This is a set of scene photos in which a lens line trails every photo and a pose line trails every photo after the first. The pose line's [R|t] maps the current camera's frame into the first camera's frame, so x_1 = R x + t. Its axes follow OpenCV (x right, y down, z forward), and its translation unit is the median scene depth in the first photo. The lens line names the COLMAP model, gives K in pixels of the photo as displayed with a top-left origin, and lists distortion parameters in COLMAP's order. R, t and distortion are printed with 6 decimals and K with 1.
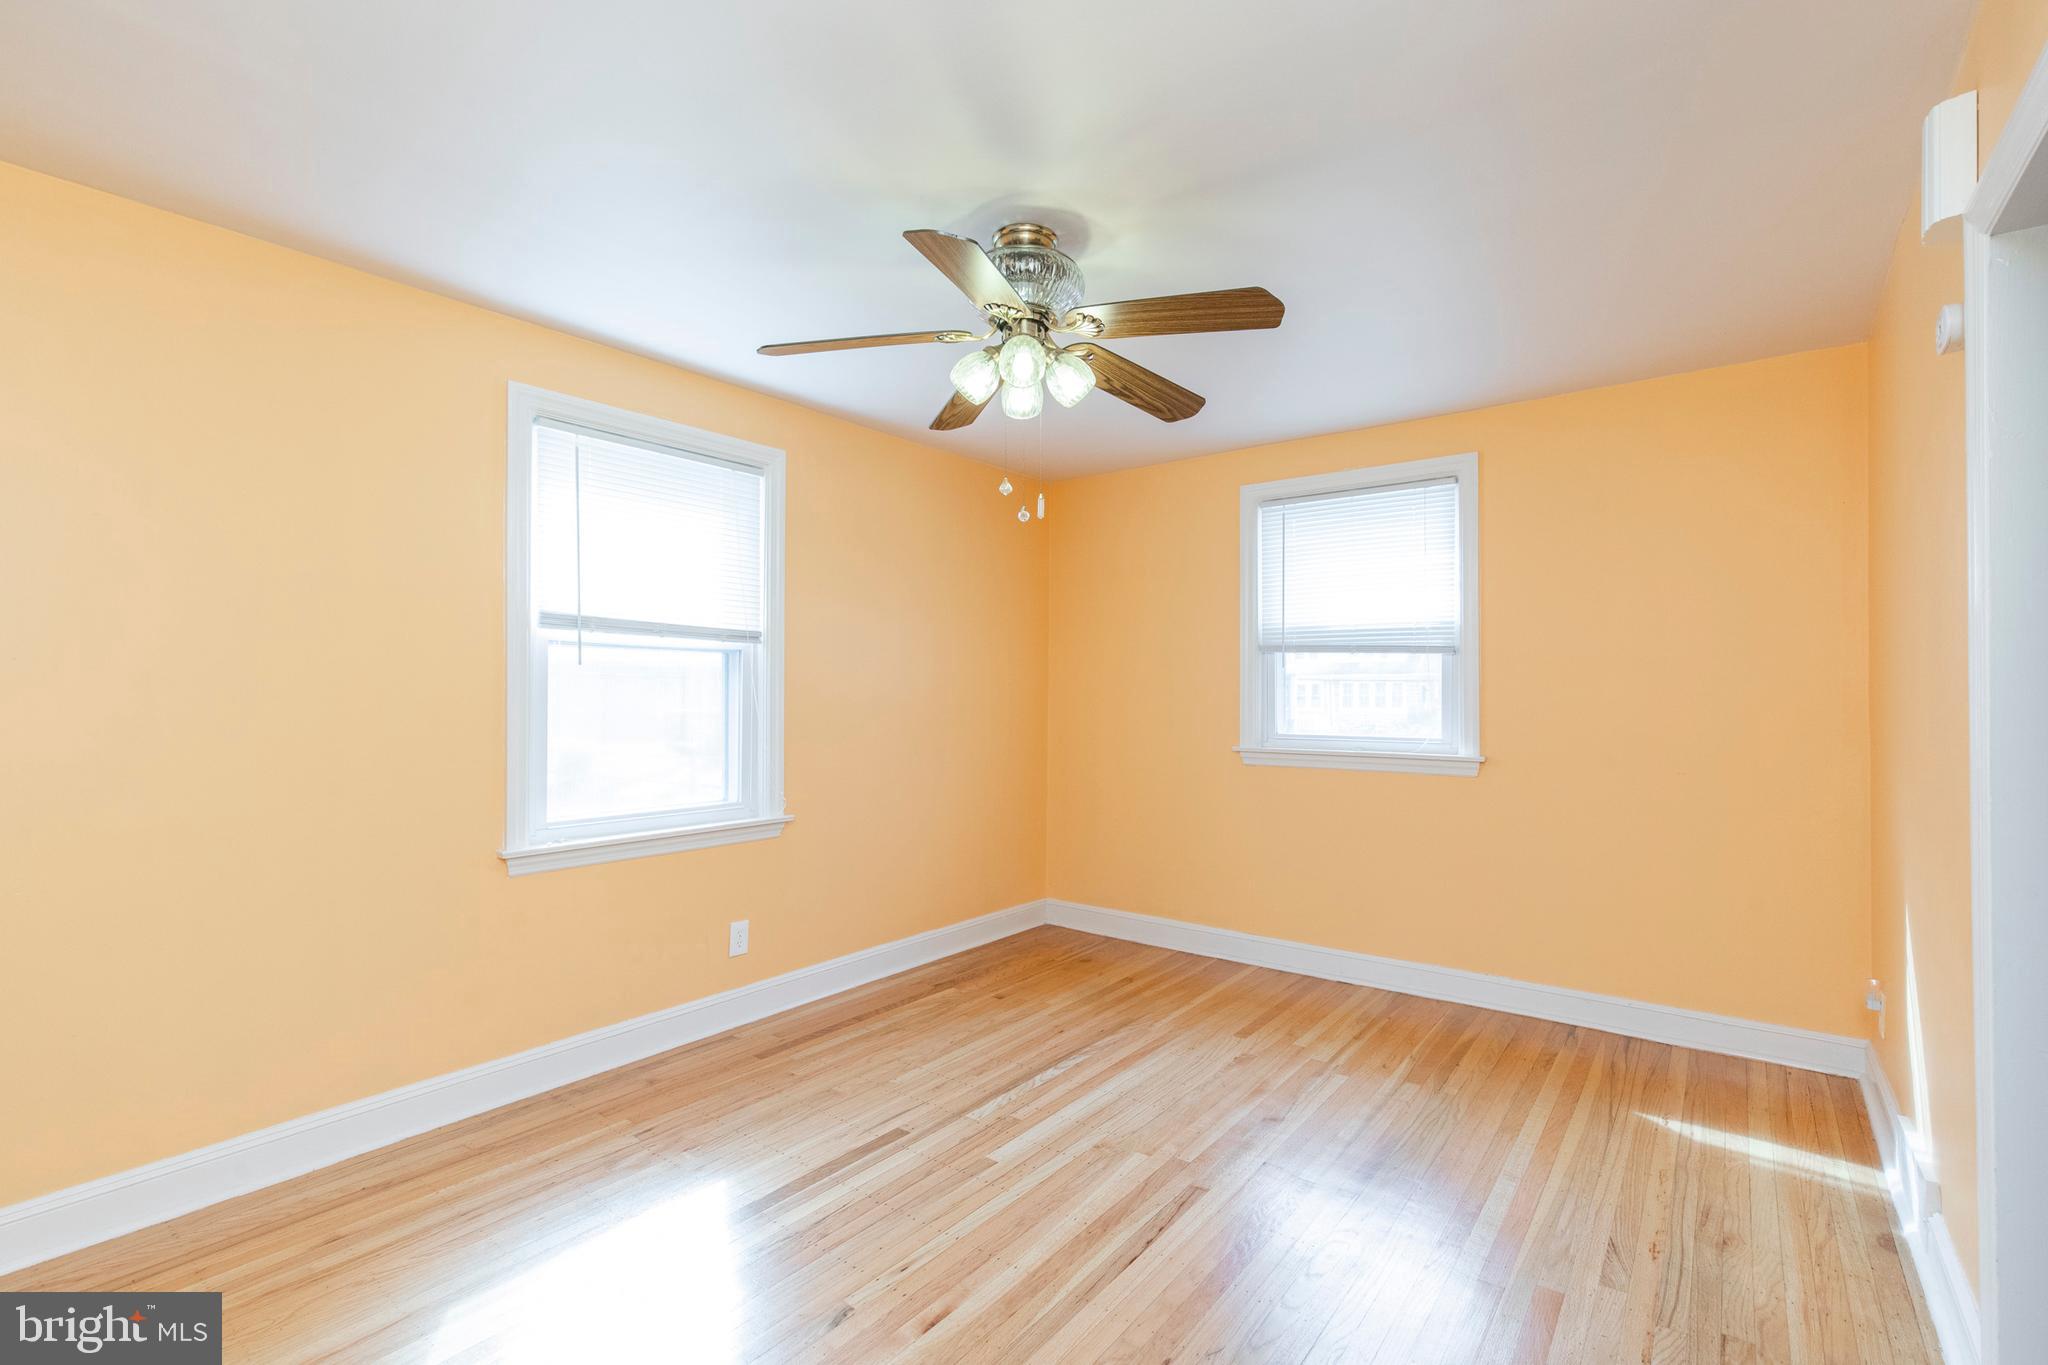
lens RADIAL K [[932.1, 0, 1023.3], [0, 932.1, 692.5], [0, 0, 1]] dist [0.006635, -0.000081]
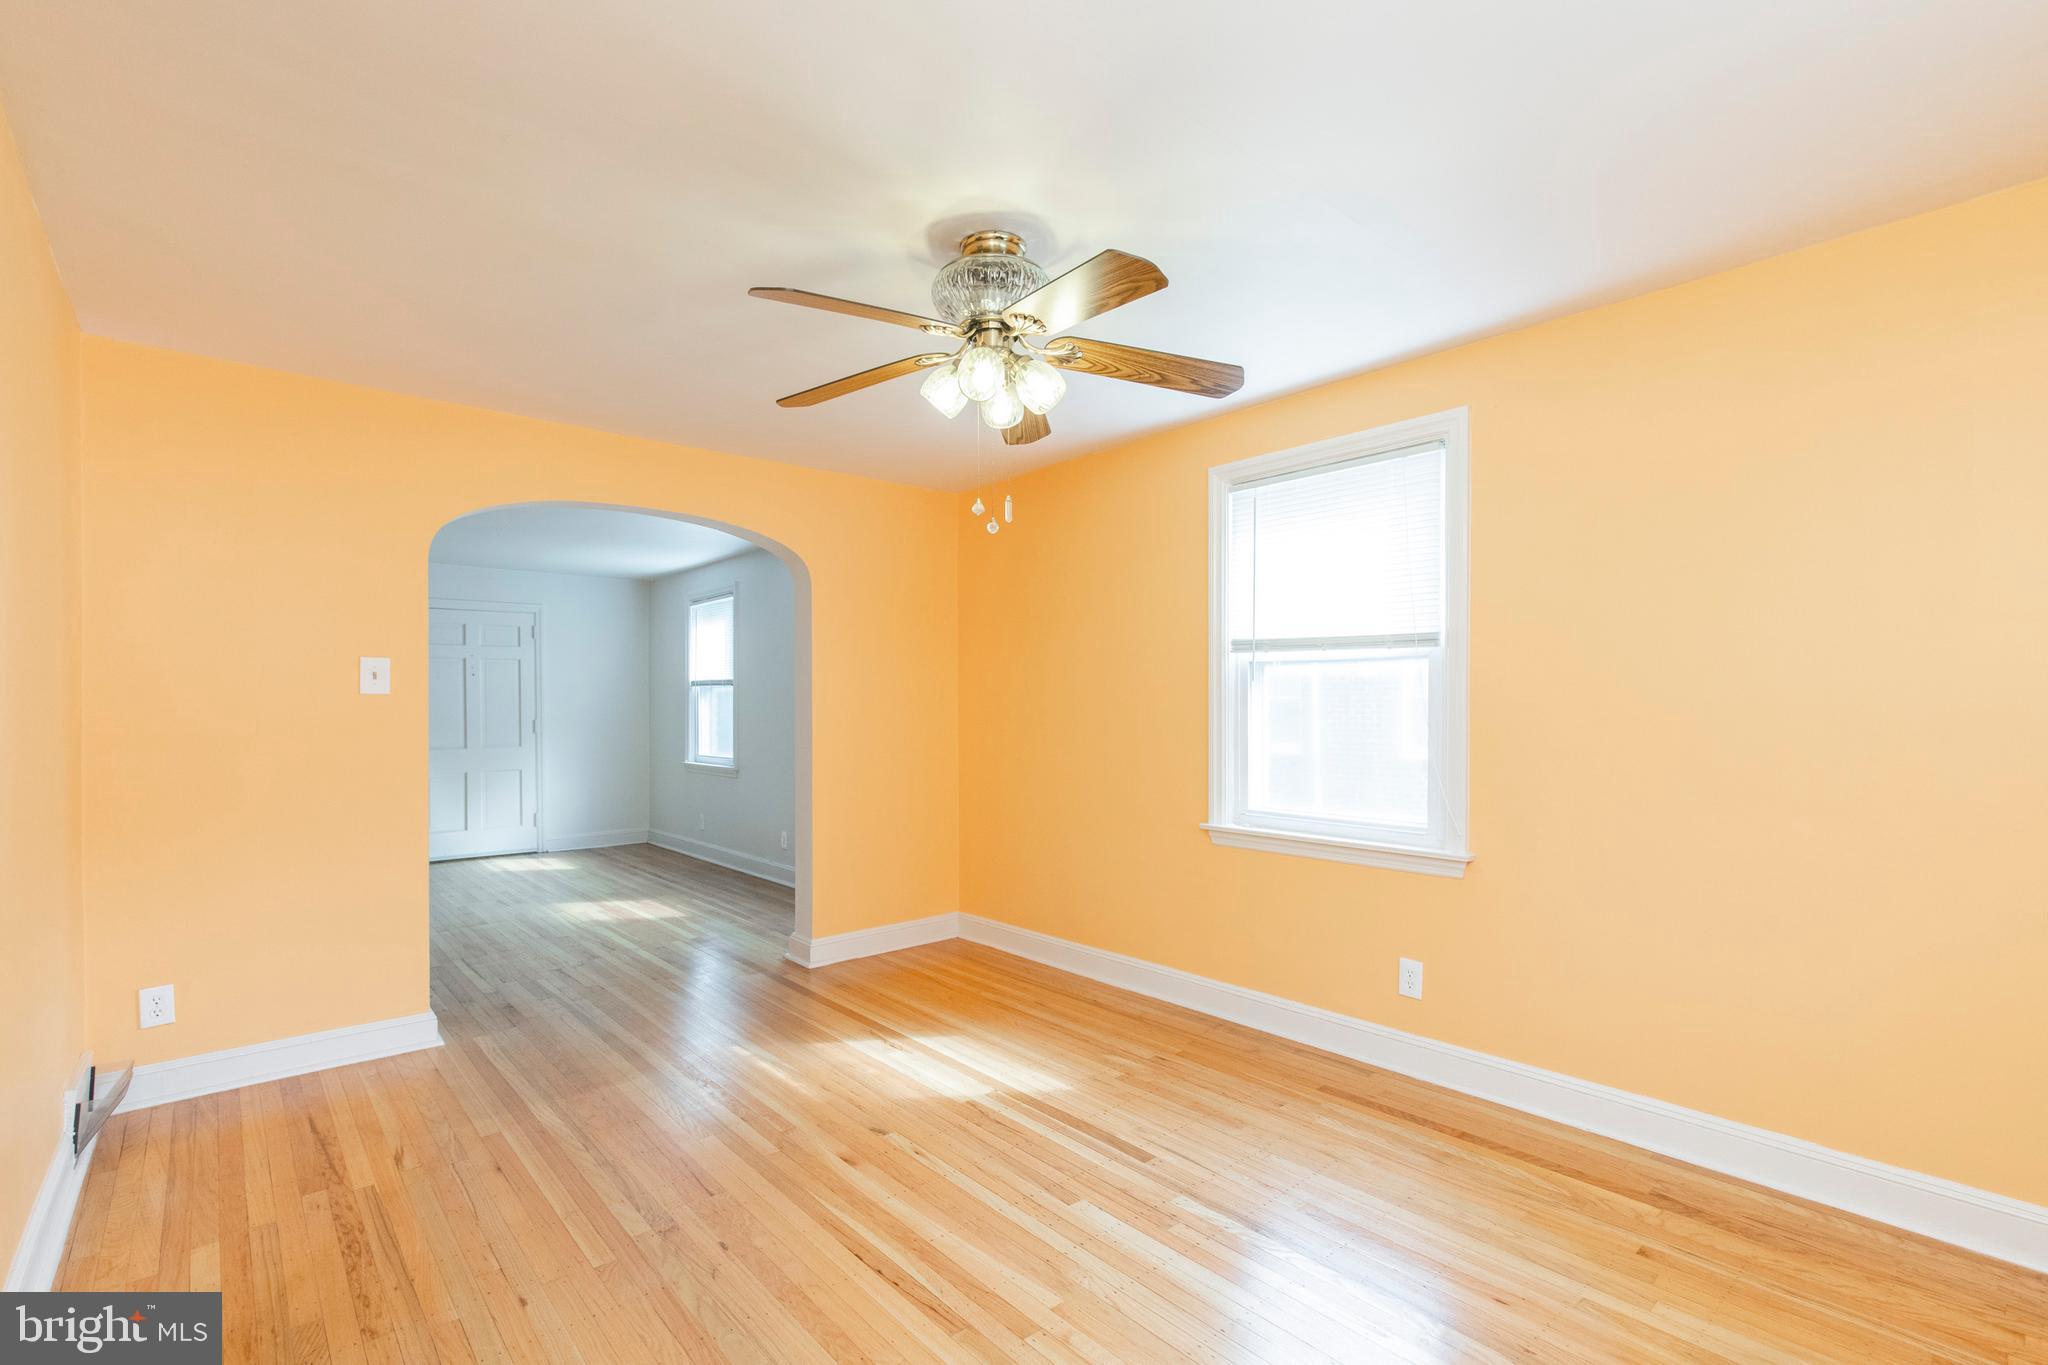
lens RADIAL K [[917.7, 0, 1026.4], [0, 917.7, 708.1], [0, 0, 1]] dist [0.000139, 0.000074]
pose [[-0.187214, 0.005836, -0.982302, 0.735399], [0.002199, 0.999982, 0.005522, -0.002480], [0.982317, -0.001126, -0.187224, 0.939252]]
